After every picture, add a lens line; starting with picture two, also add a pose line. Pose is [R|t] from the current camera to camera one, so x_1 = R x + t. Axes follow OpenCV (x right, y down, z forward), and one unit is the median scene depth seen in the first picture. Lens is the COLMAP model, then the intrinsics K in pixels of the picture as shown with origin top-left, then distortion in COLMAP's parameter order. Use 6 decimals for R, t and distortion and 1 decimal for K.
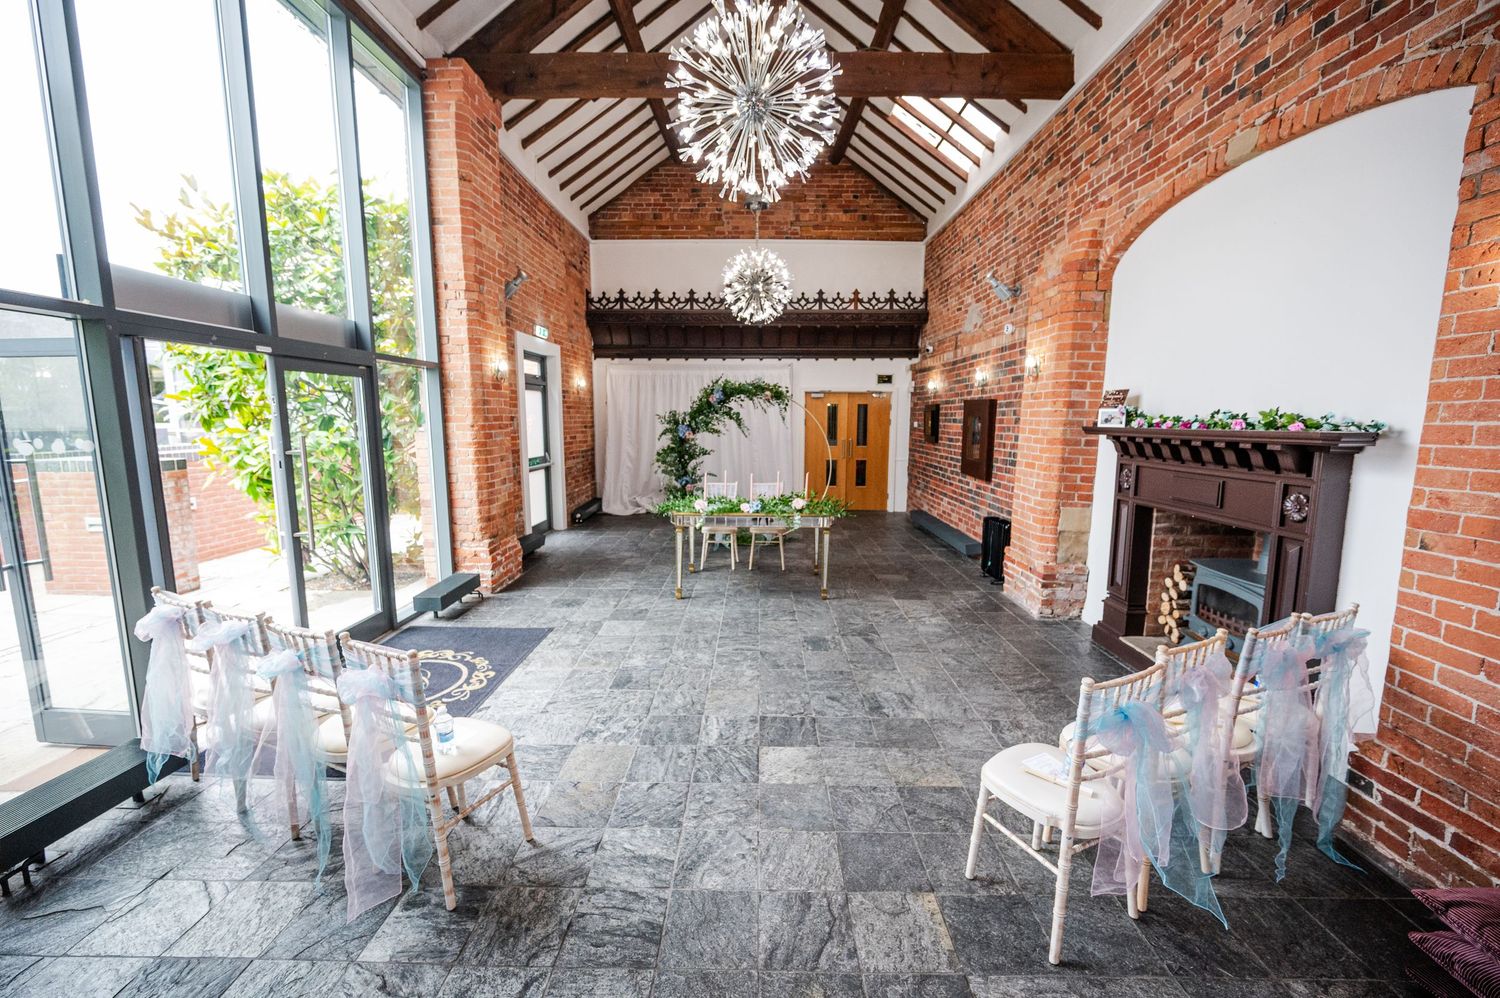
lens RADIAL K [[603.3, 0, 746.9], [0, 603.3, 501.4], [0, 0, 1]] dist [0.002894, -0.000491]
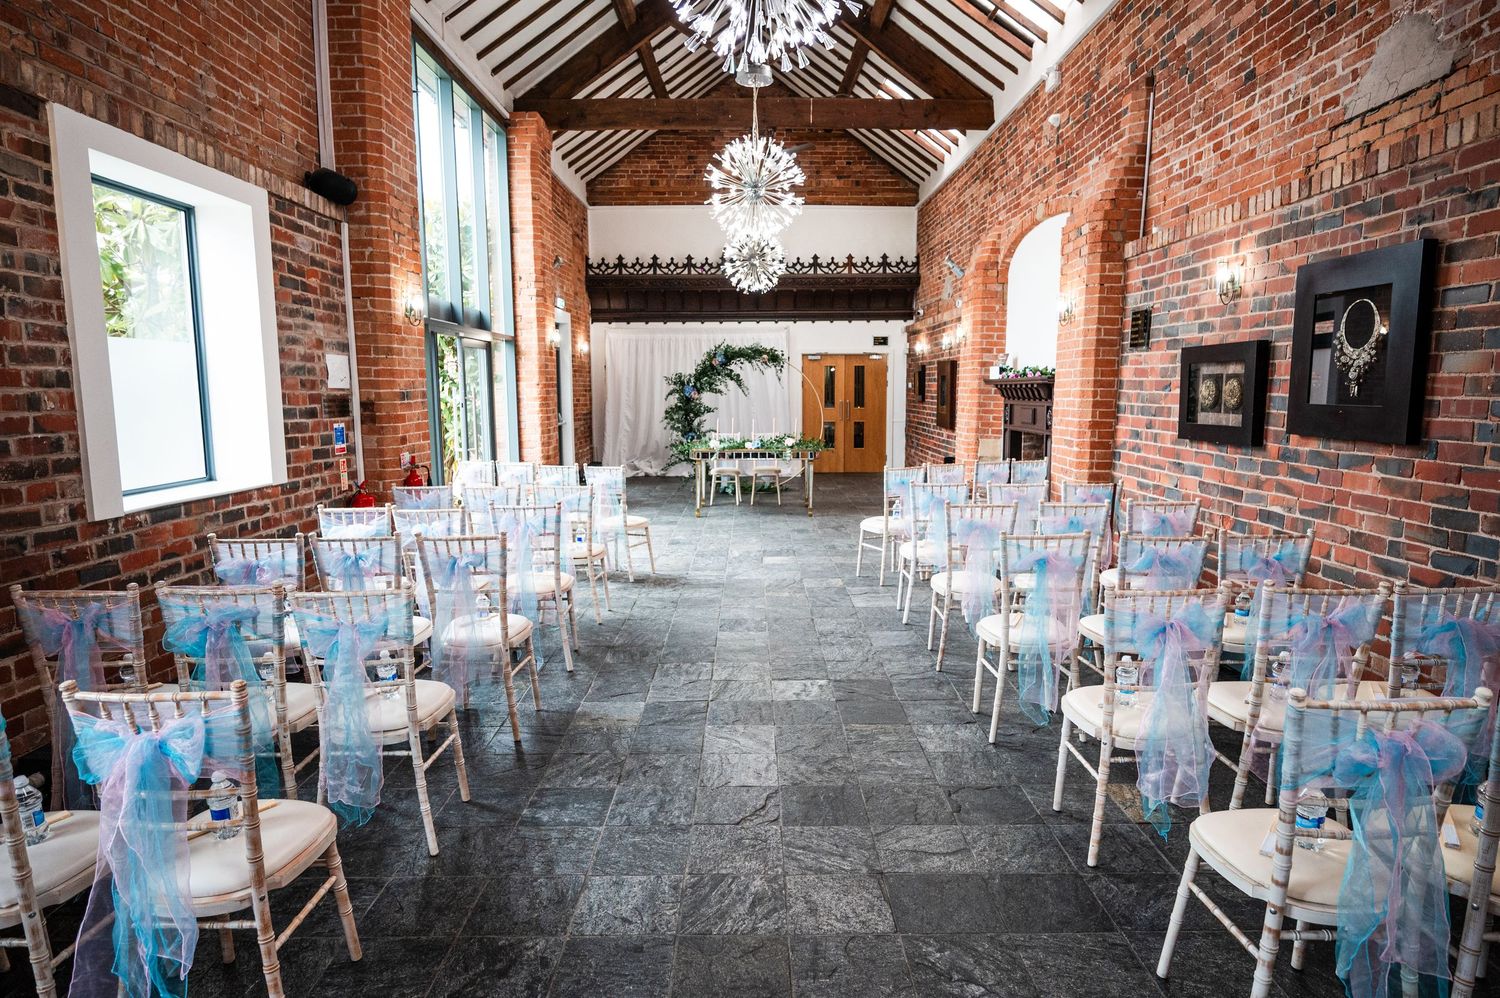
lens RADIAL K [[859.0, 0, 748.2], [0, 859.0, 496.1], [0, 0, 1]] dist [0.022139, 0.000259]
pose [[0.999848, -0.010308, 0.014026, -0.017359], [0.010480, 0.999870, -0.012225, 0.079328], [-0.013898, 0.012370, 0.999827, -0.475467]]
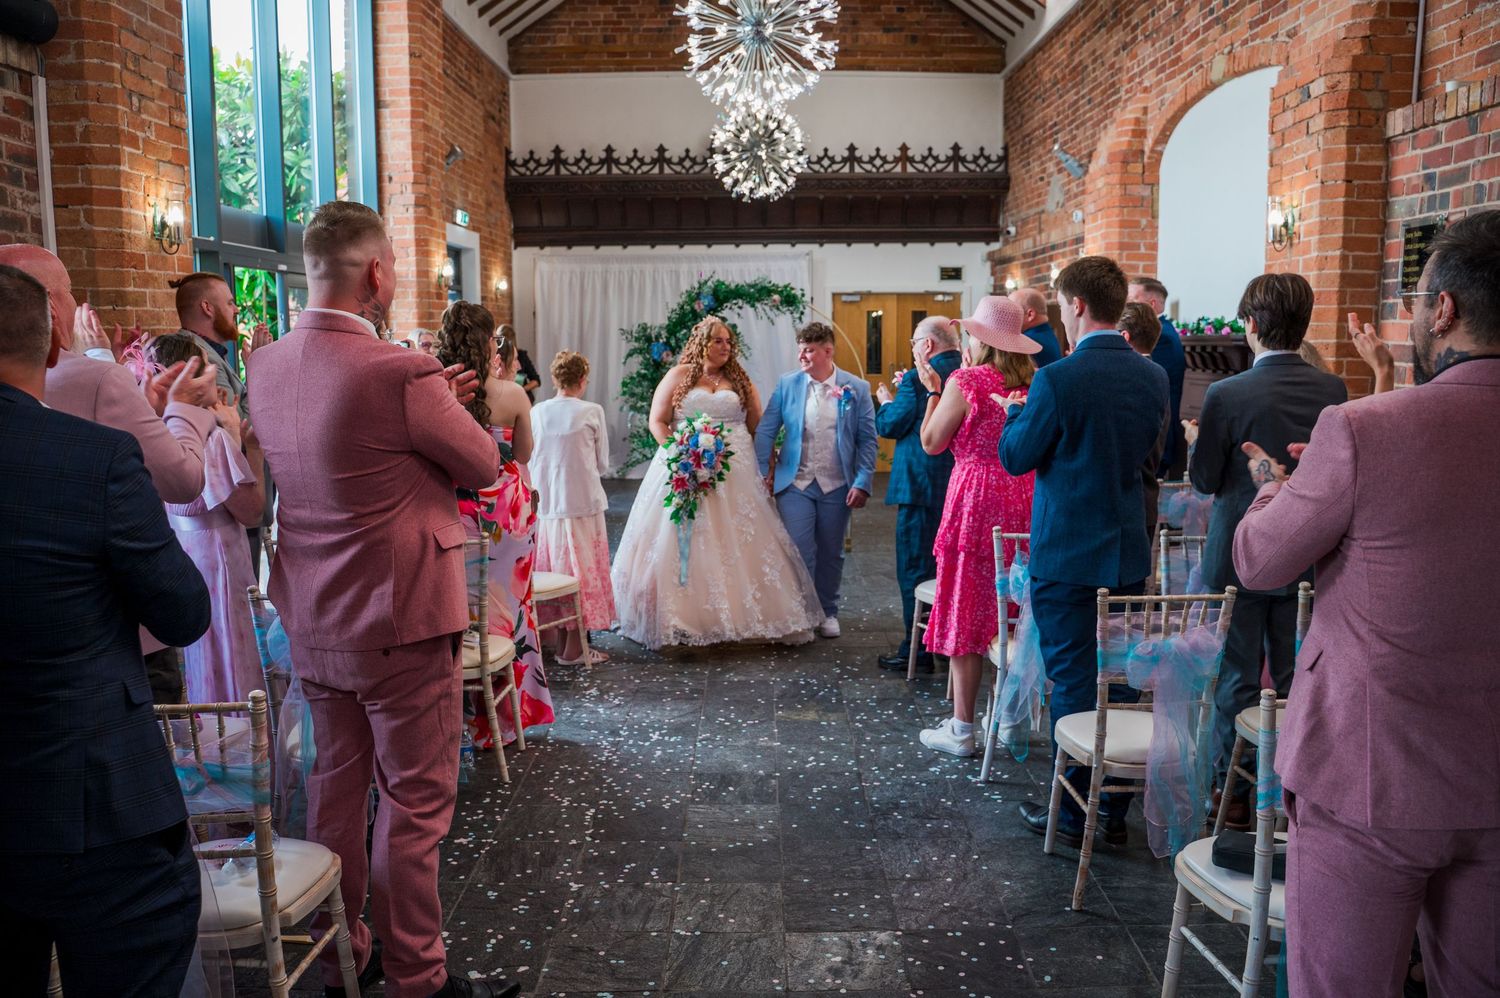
lens RADIAL K [[1202.9, 0, 750.1], [0, 1202.9, 490.4], [0, 0, 1]] dist [-0.079438, 0.042863]
pose [[0.999870, -0.012176, 0.010603, -0.011471], [0.012302, 0.999854, -0.011847, 0.055181], [-0.010458, 0.011976, 0.999874, -0.351478]]
